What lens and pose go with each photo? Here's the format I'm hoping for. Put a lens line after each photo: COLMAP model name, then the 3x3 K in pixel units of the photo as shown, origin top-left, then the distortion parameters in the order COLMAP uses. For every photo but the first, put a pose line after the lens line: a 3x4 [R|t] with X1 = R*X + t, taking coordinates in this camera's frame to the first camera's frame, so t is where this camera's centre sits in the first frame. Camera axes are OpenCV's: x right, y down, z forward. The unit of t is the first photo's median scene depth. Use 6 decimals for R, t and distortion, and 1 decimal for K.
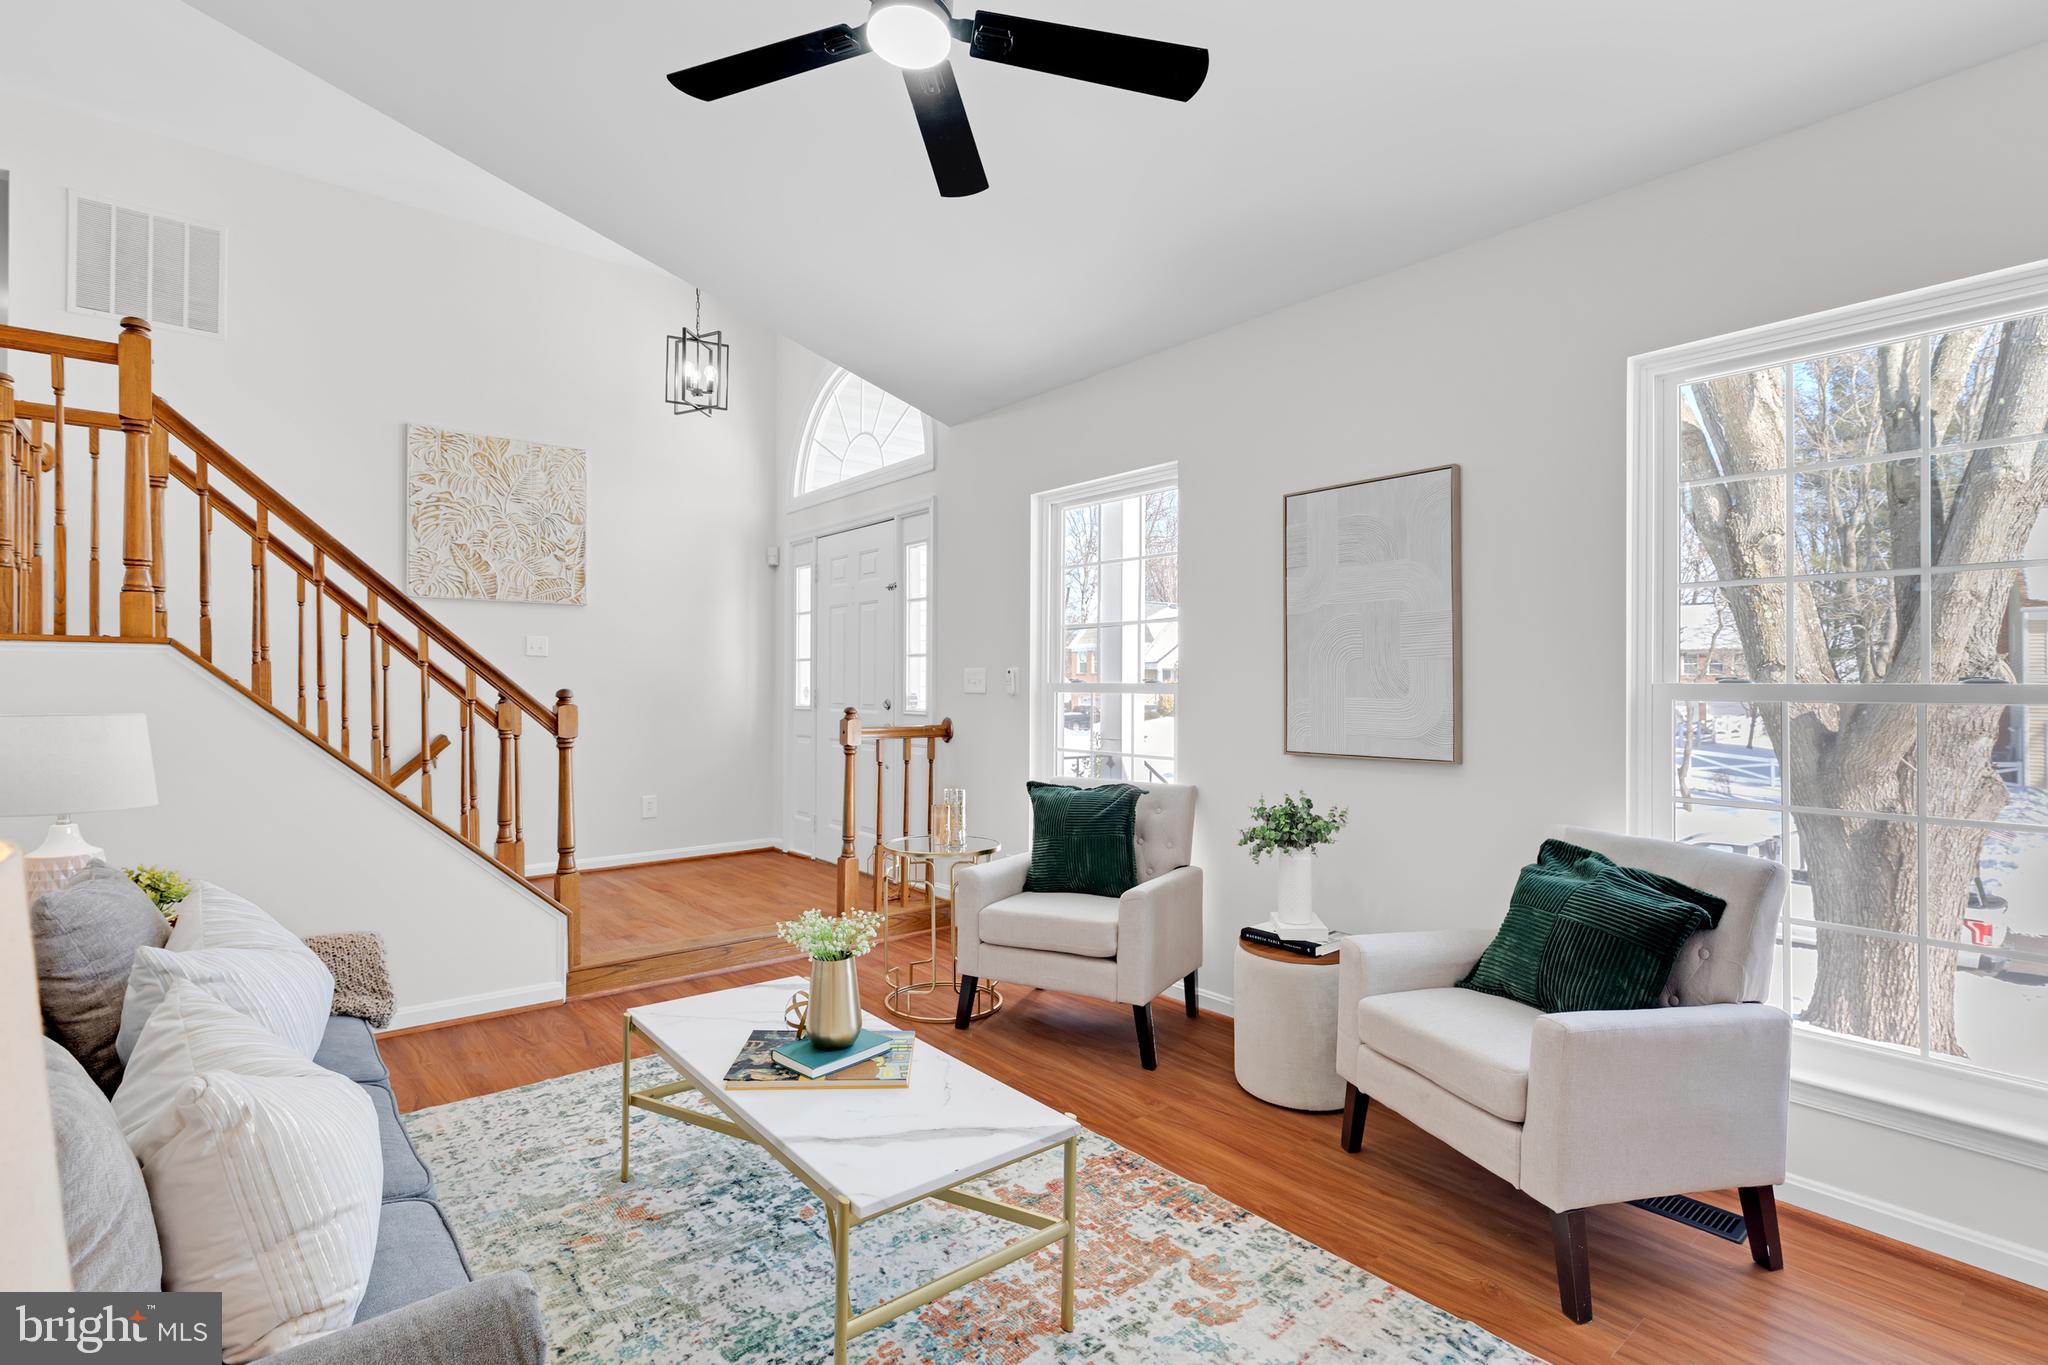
lens RADIAL K [[932.4, 0, 1025.9], [0, 932.4, 683.3], [0, 0, 1]] dist [0.006005, 0.000119]
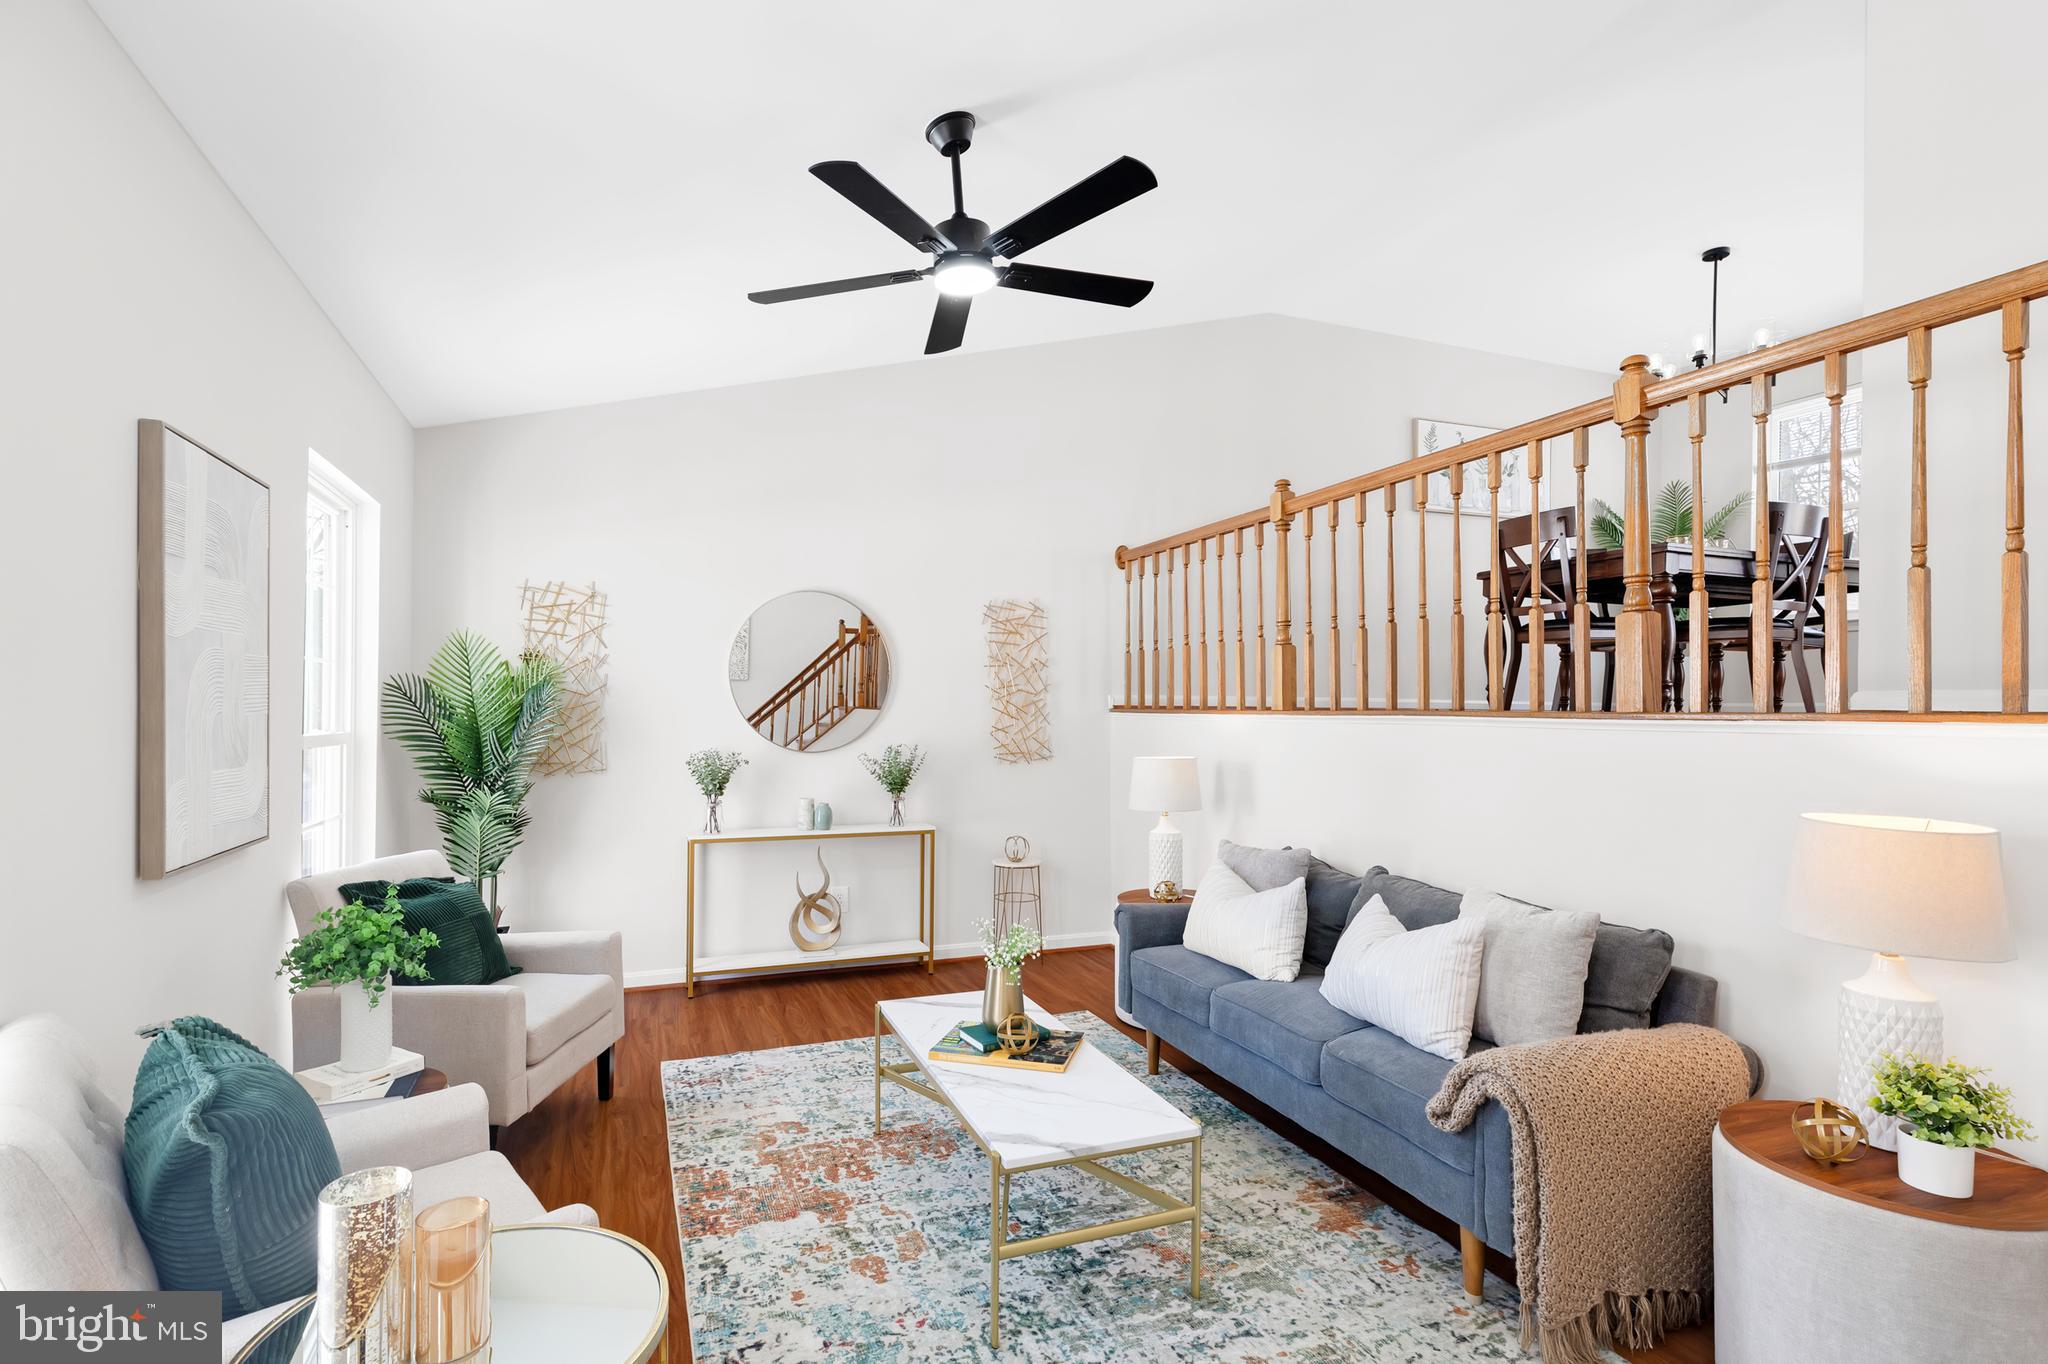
lens RADIAL K [[932.4, 0, 1029.5], [0, 932.4, 672.3], [0, 0, 1]] dist [0.006005, 0.000119]
pose [[-0.950309, -0.001522, 0.311304, -0.617946], [-0.016181, 0.998878, -0.044512, -0.043479], [-0.310887, -0.047337, -0.949267, 2.158585]]
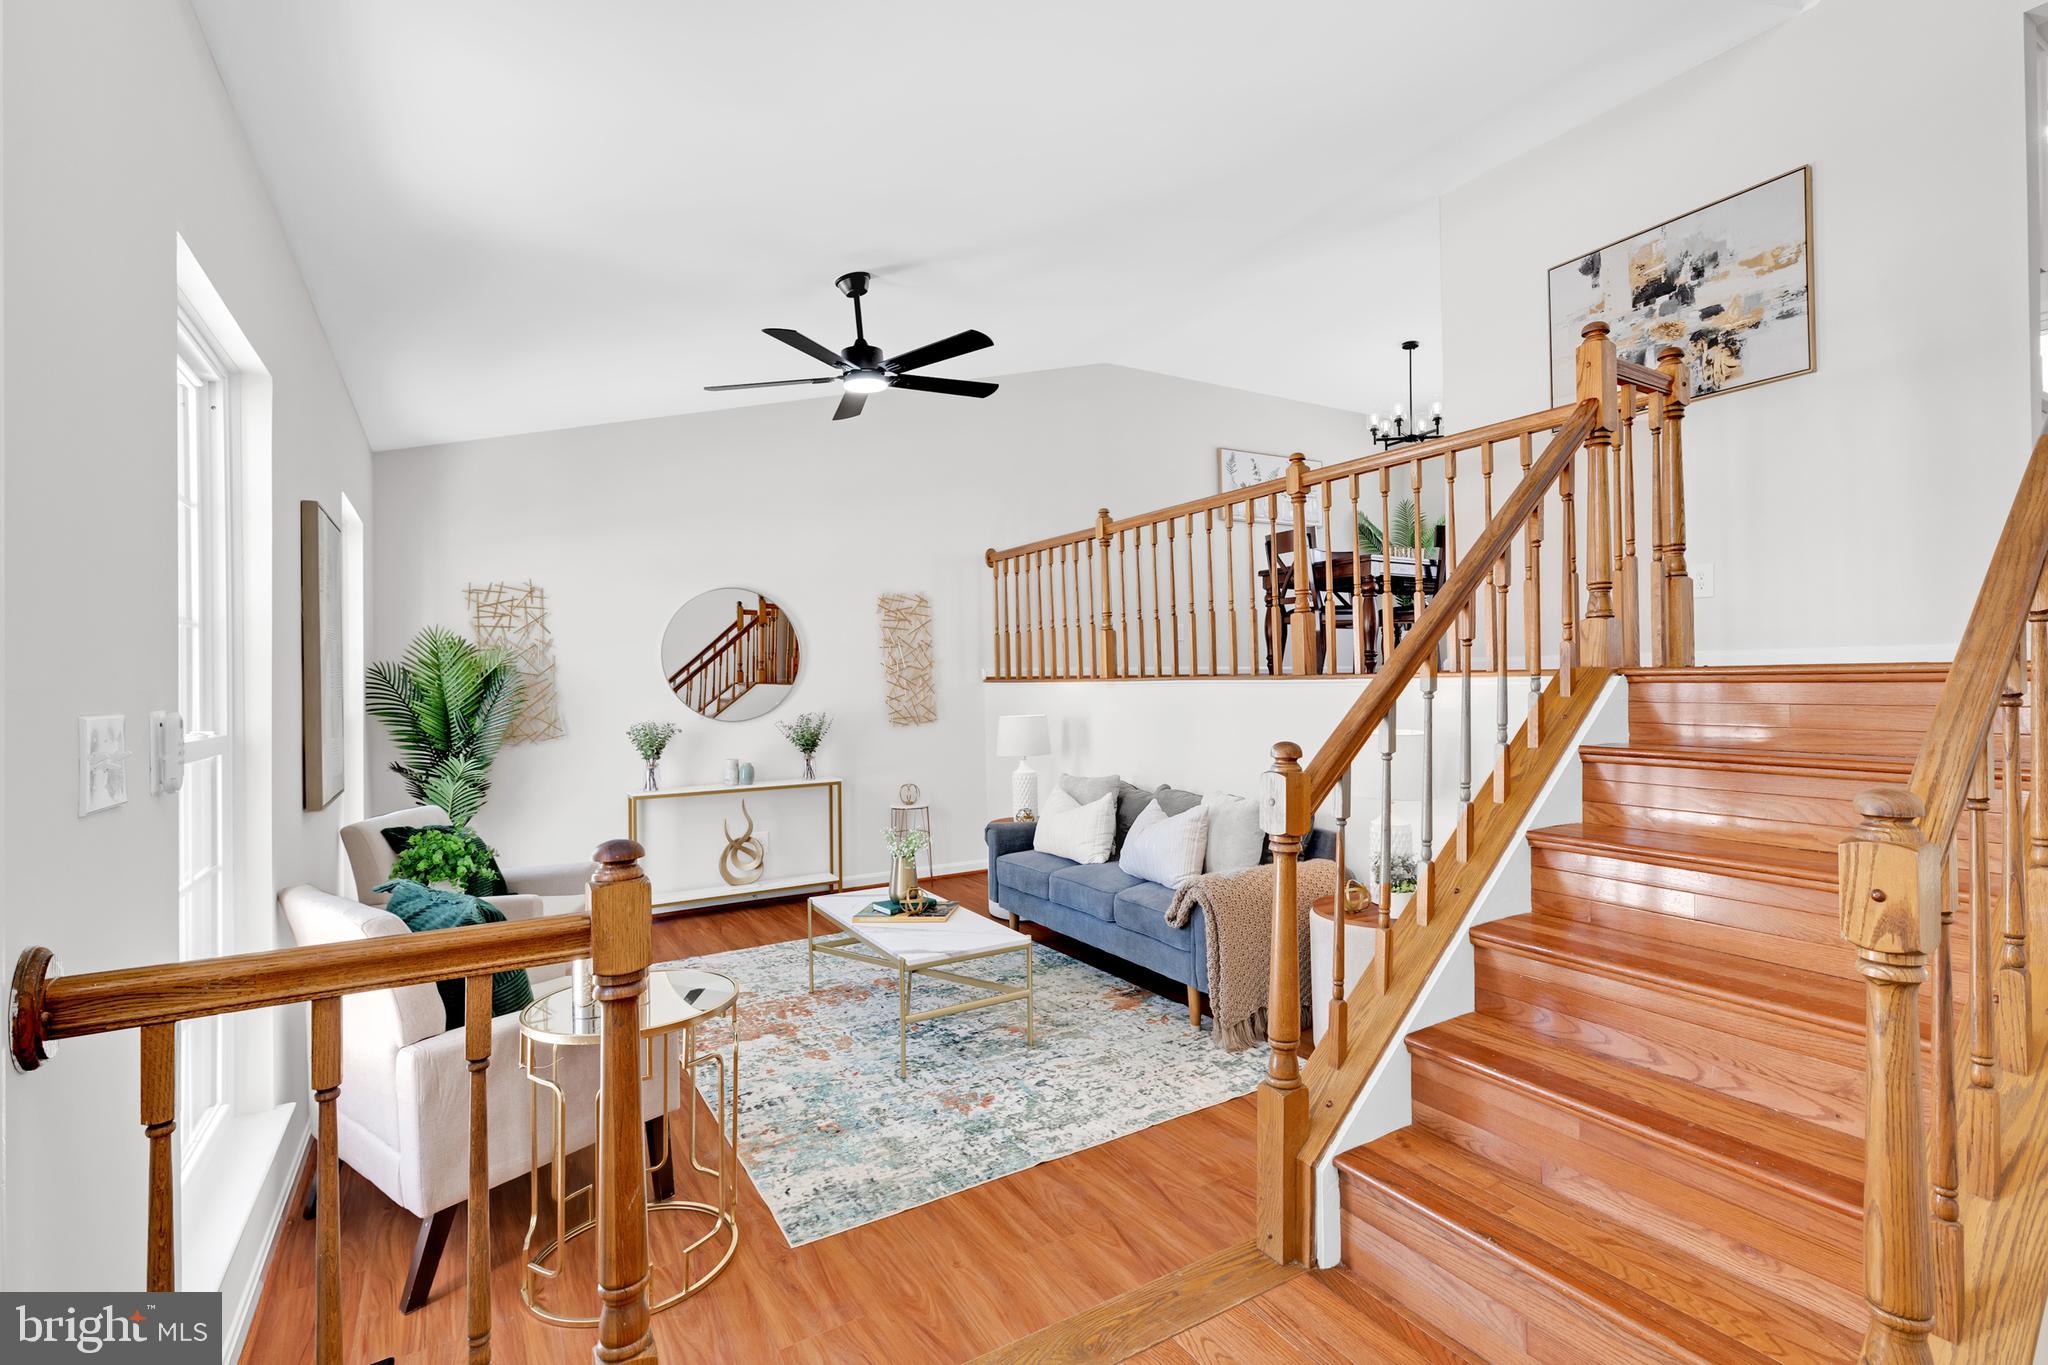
lens RADIAL K [[932.4, 0, 1096.2], [0, 932.4, 672.5], [0, 0, 1]] dist [0.006005, 0.000119]
pose [[-0.991845, 0.008491, 0.127167, -0.799972], [0.006975, 0.999899, -0.012358, -0.043002], [-0.127259, -0.011370, -0.991804, 2.711811]]
